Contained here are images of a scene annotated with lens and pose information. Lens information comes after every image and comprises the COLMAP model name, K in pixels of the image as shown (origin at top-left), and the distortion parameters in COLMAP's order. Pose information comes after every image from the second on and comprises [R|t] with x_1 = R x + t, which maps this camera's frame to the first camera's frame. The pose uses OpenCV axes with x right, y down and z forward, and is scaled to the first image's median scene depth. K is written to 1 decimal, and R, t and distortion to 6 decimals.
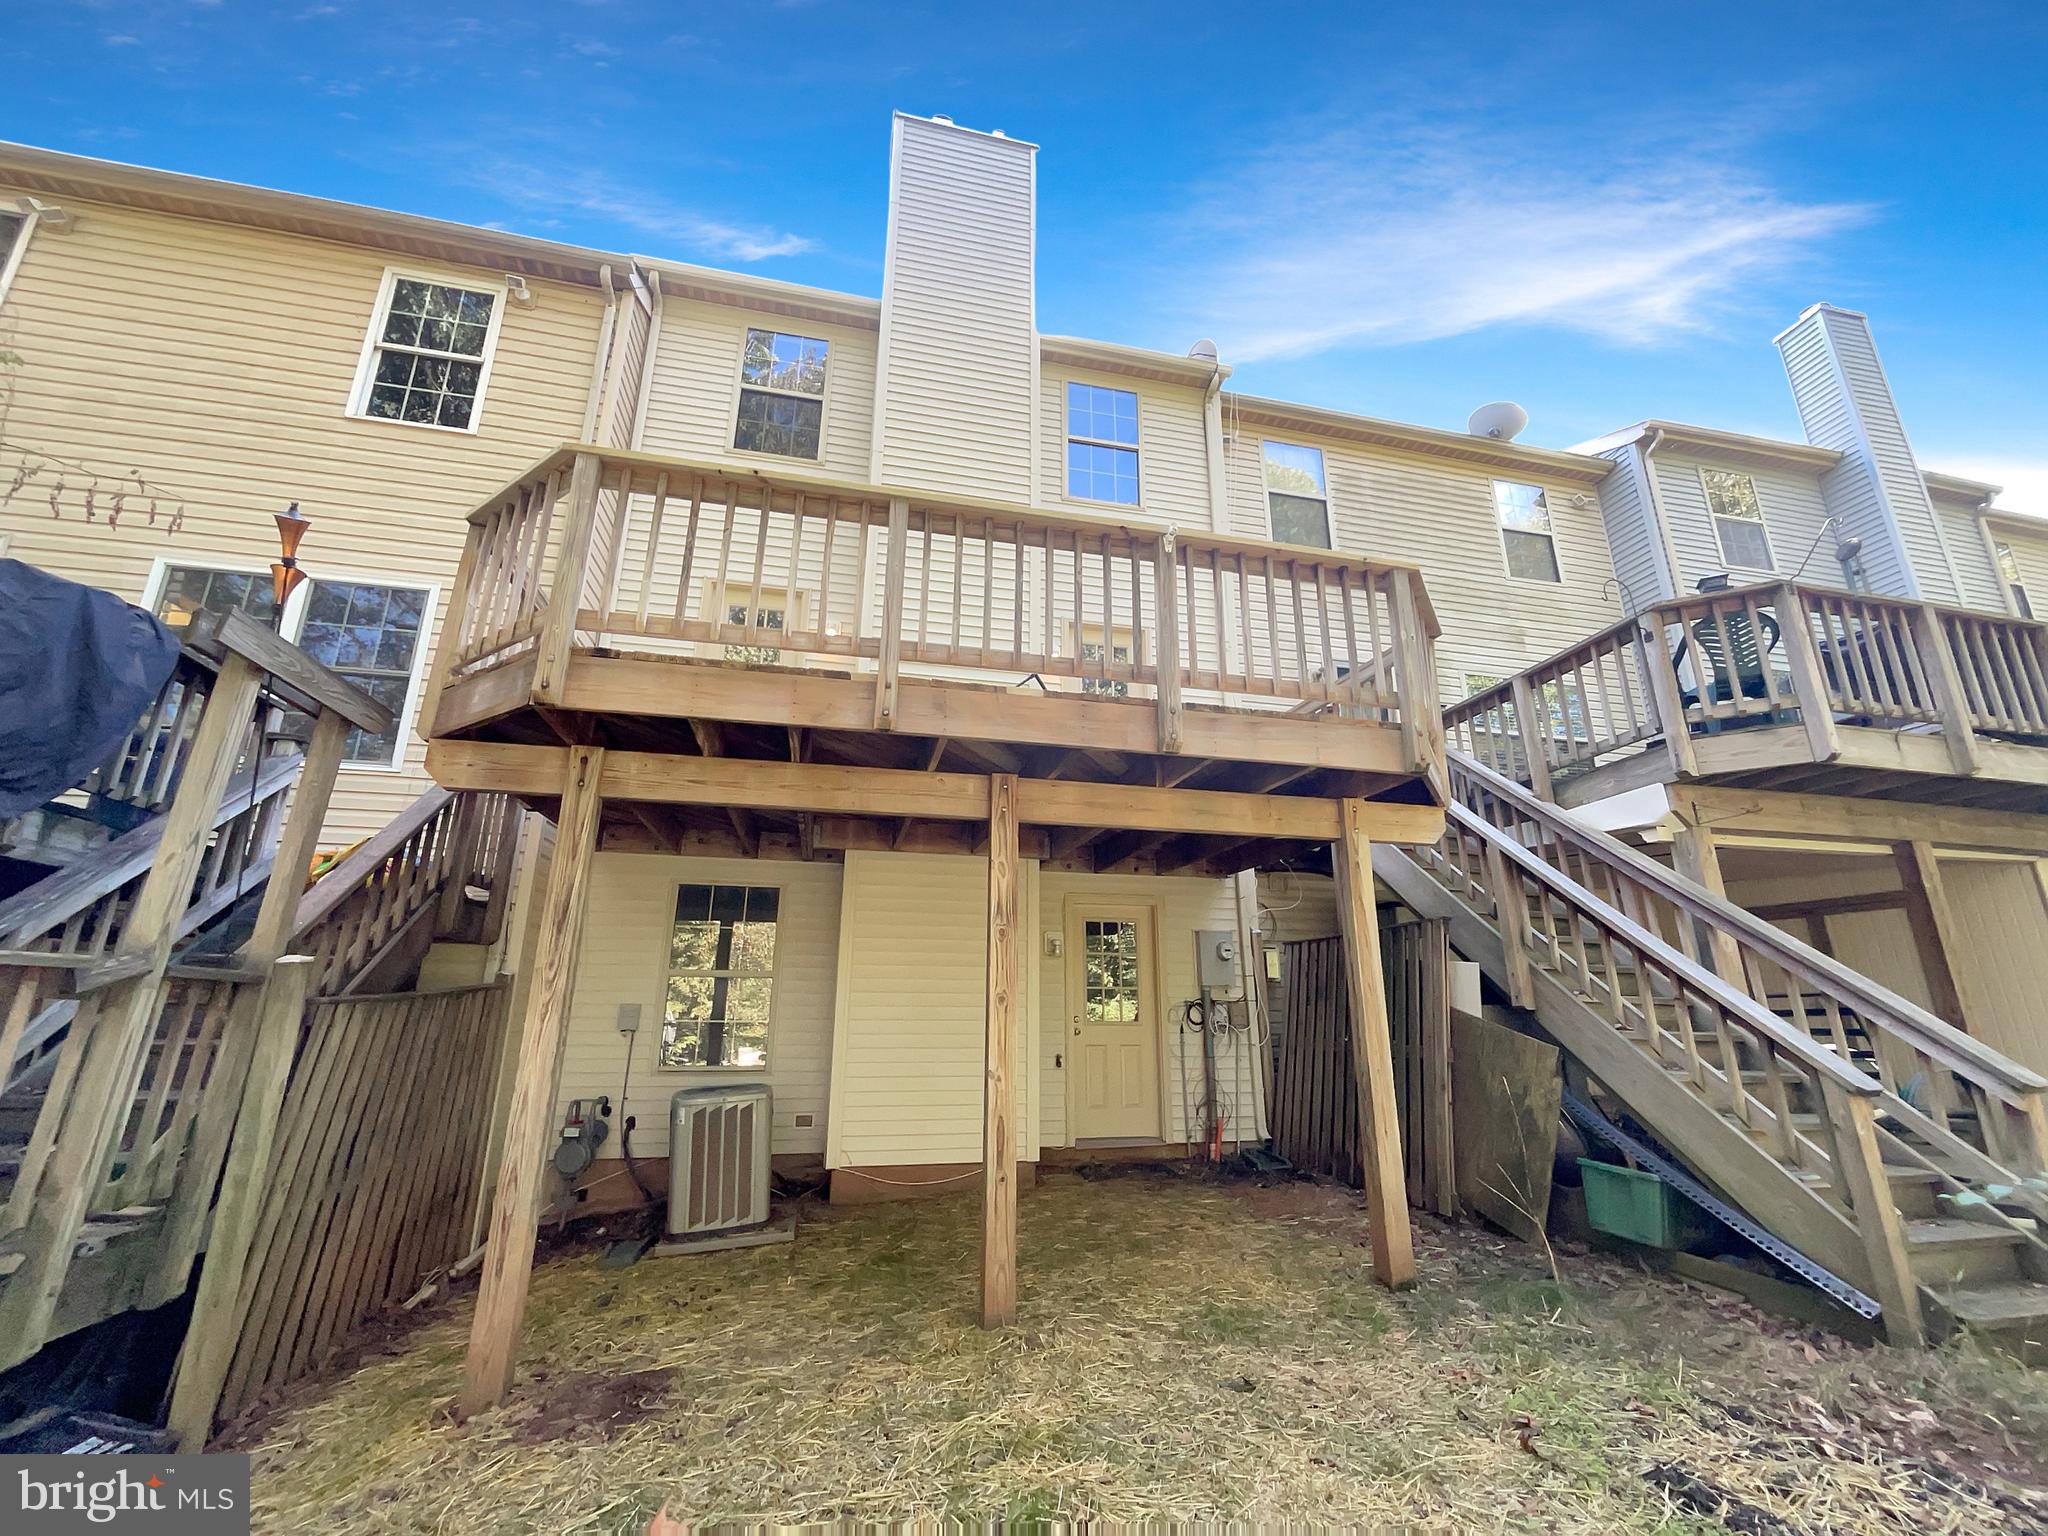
lens RADIAL K [[819.5, 0, 1023.4], [0, 819.5, 773.4], [0, 0, 1]] dist [-0.000809, -0.000252]
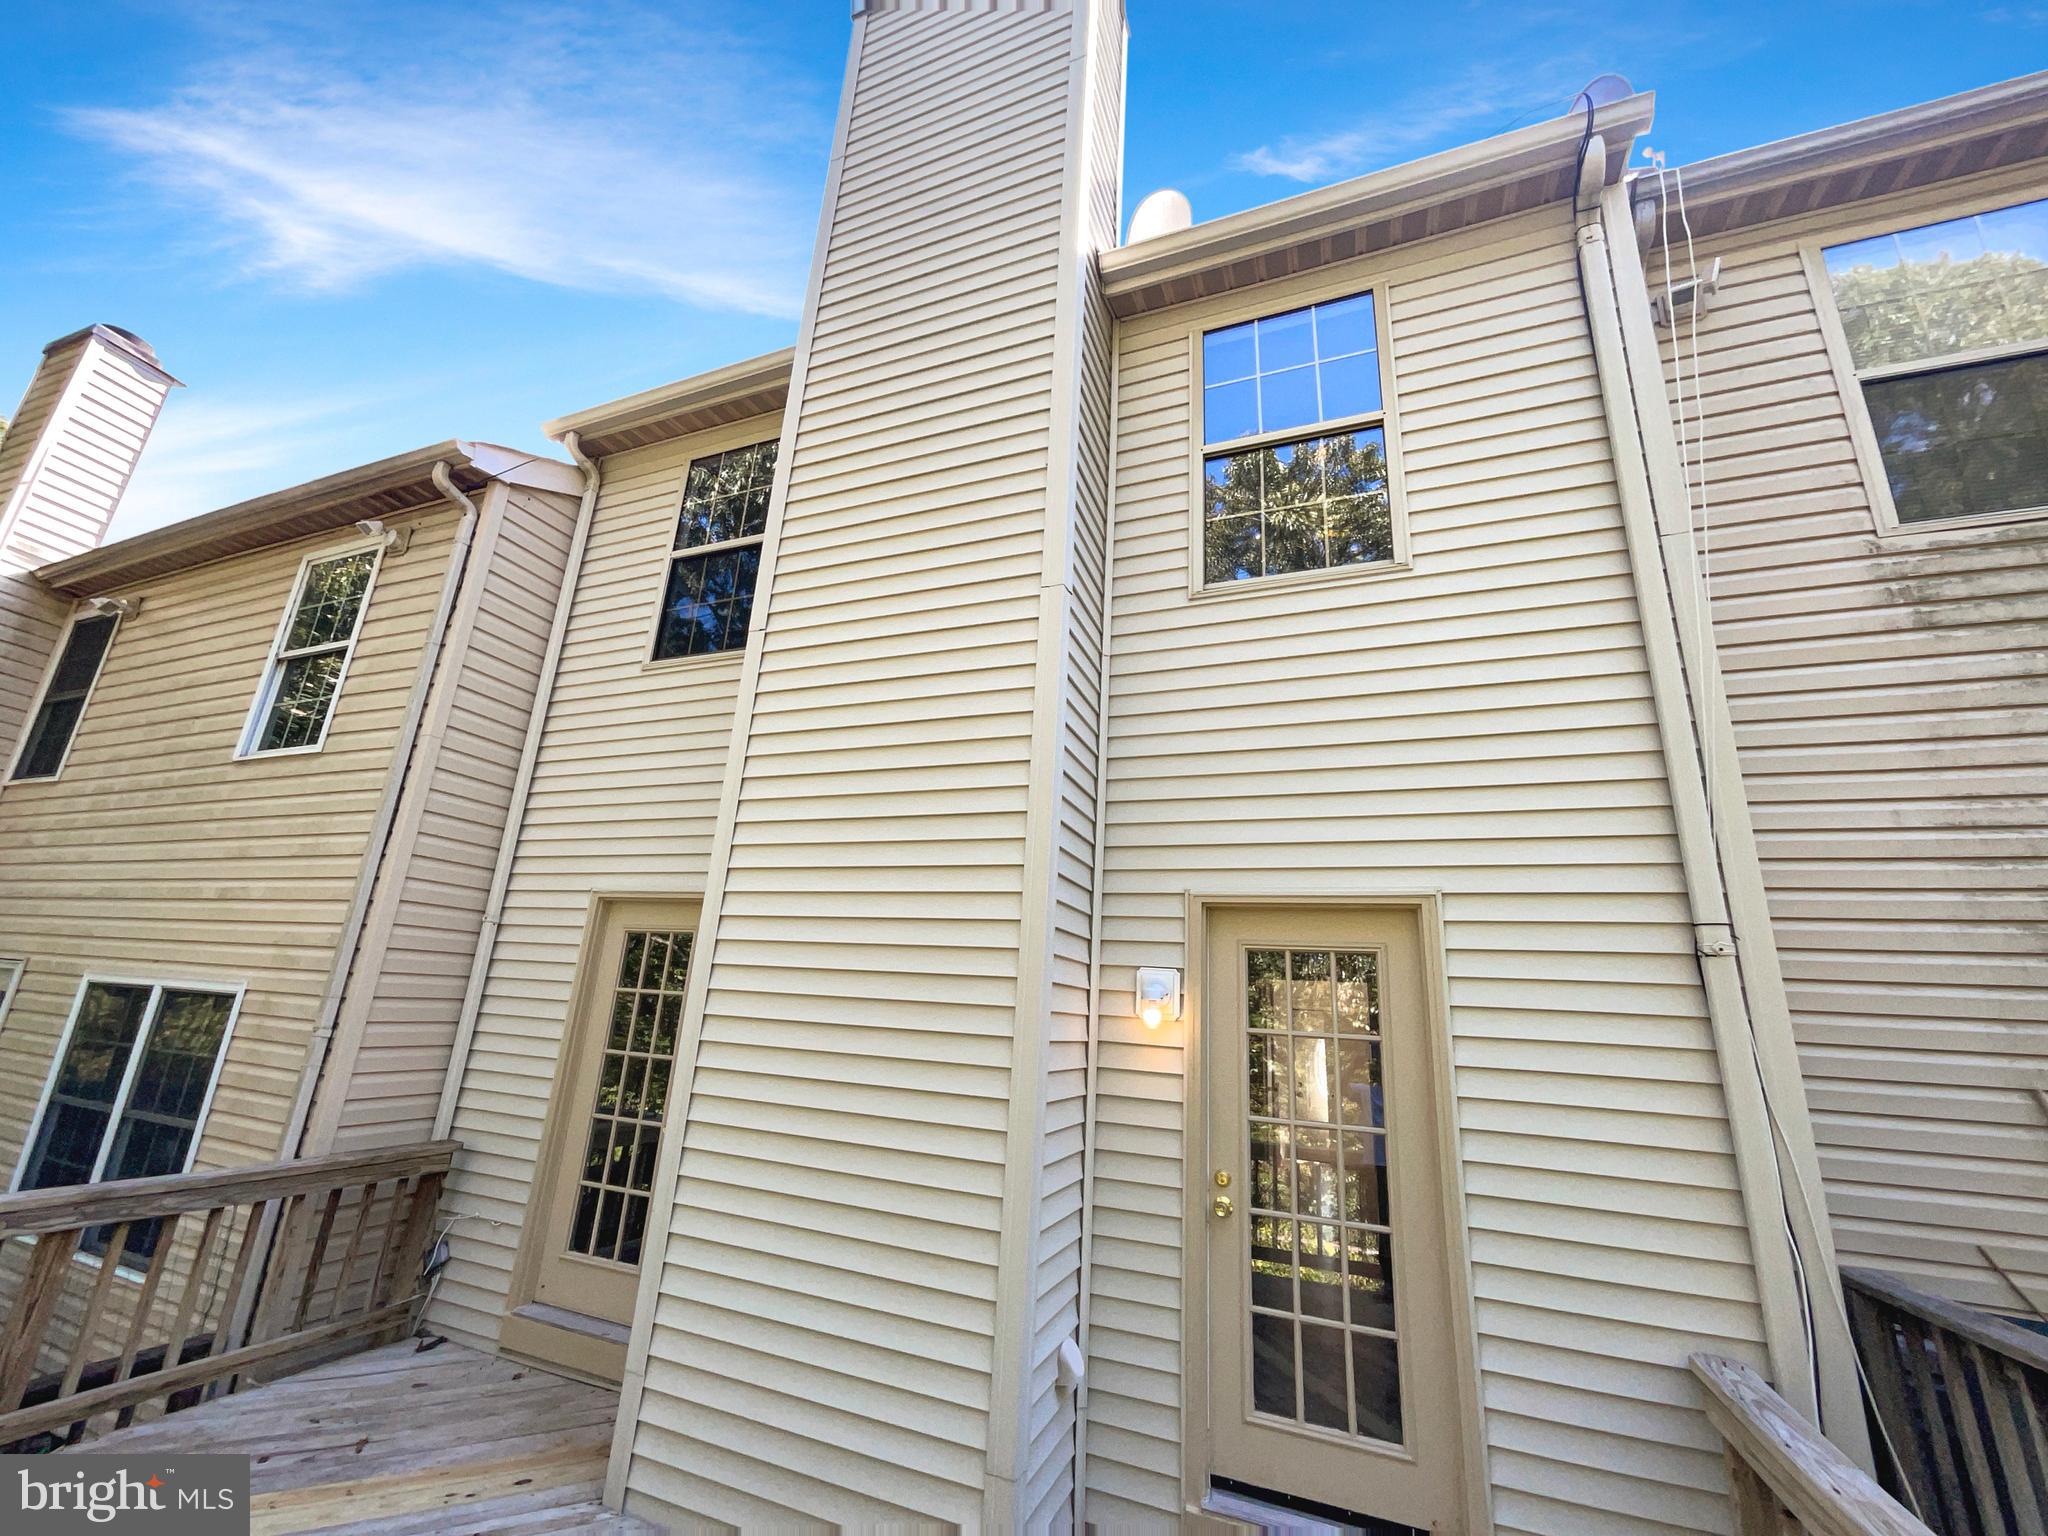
lens RADIAL K [[830.0, 0, 1024.0], [0, 830.0, 768.0], [0, 0, 1]] dist [-0.000472, -0.000456]
pose [[0.816101, -0.118440, -0.565642, 0.369961], [0.101873, 0.992930, -0.060929, -0.385085], [0.568859, -0.007900, 0.822397, 0.994002]]
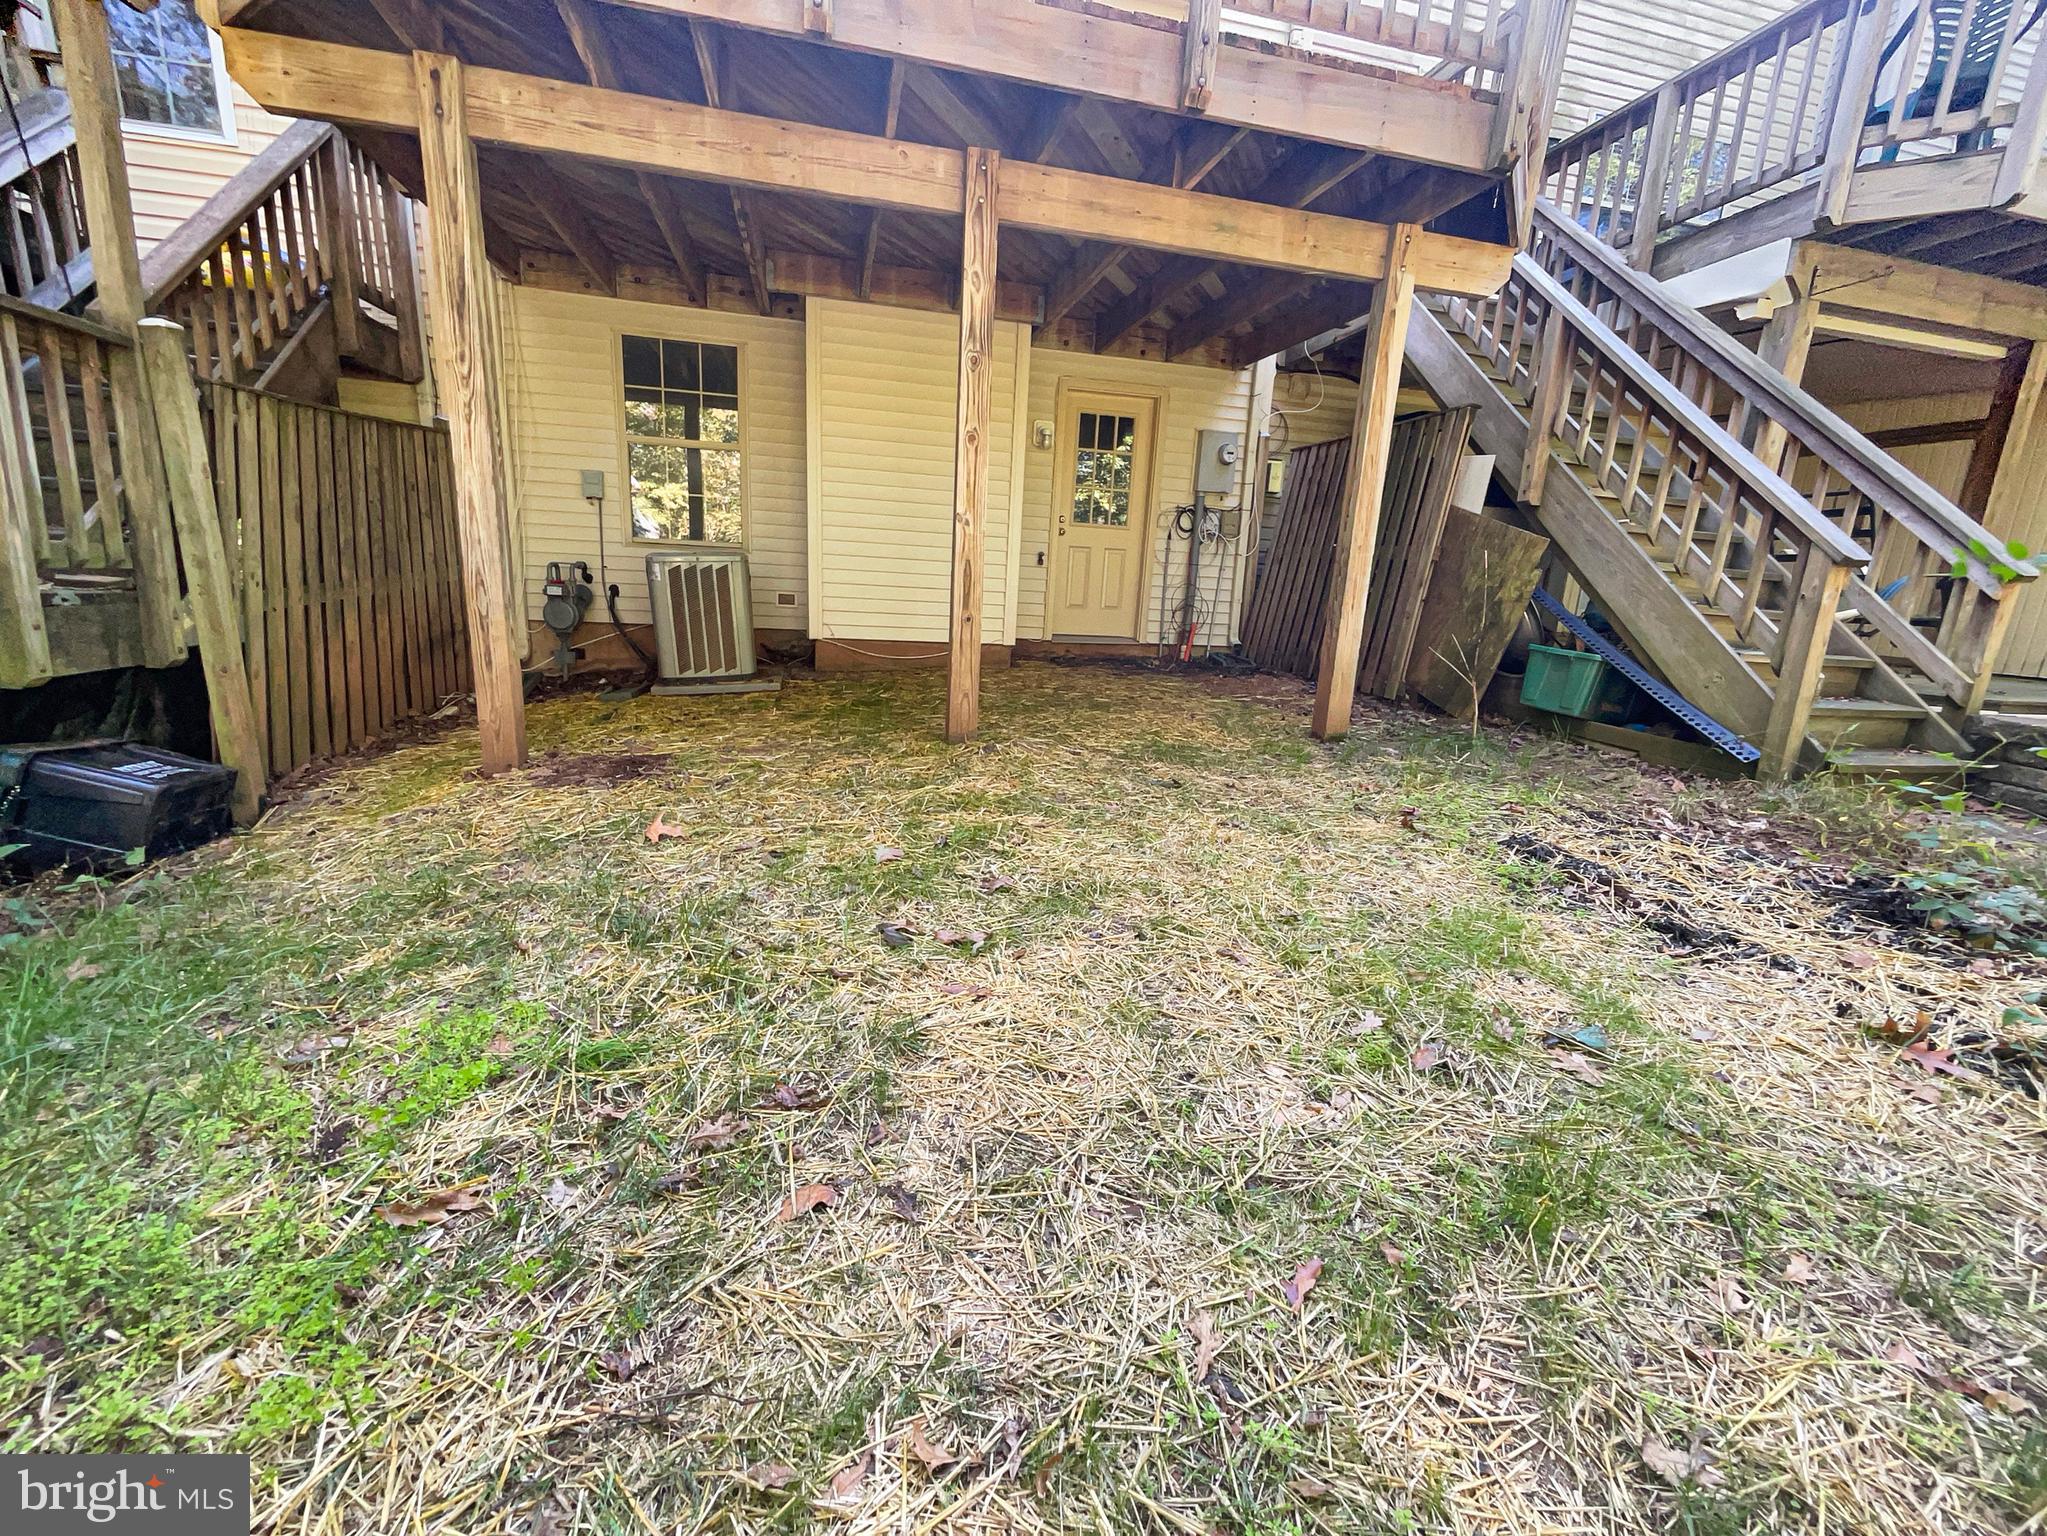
lens RADIAL K [[829.6, 0, 1023.5], [0, 829.6, 768.0], [0, 0, 1]] dist [-0.000472, -0.000456]
pose [[0.998780, 0.047632, 0.013041, 0.029304], [-0.047869, 0.868824, 0.492802, 0.107576], [0.012143, -0.492825, 0.870044, 0.005804]]
